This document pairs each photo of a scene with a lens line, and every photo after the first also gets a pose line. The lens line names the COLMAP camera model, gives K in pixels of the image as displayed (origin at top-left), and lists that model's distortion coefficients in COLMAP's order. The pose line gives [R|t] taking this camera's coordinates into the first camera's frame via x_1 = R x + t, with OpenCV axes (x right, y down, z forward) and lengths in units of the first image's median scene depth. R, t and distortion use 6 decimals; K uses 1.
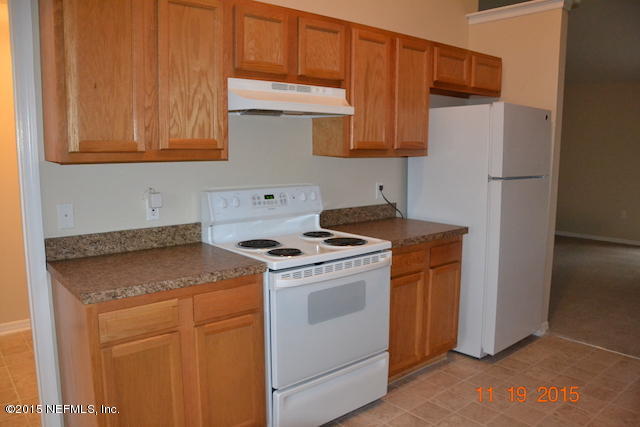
lens RADIAL K [[496.5, 0, 320.0], [0, 496.5, 213.5], [0, 0, 1]] dist [-0.127301, 0.003457]
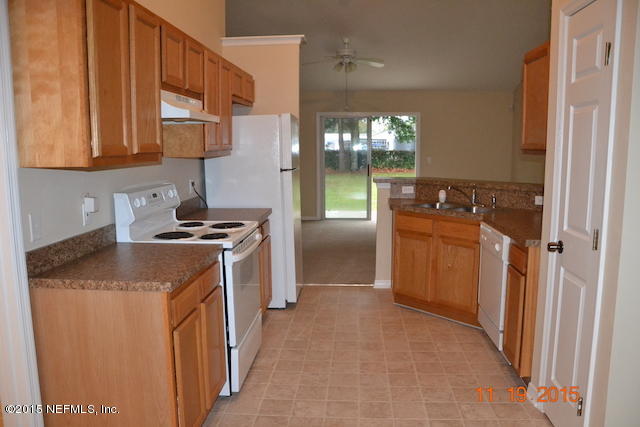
lens RADIAL K [[496.5, 0, 320.0], [0, 496.5, 213.5], [0, 0, 1]] dist [-0.127301, 0.003457]
pose [[0.703532, -0.103930, 0.703023, -0.685705], [0.103915, 0.993660, 0.042905, -0.002197], [-0.703025, 0.042870, 0.709872, -0.039232]]
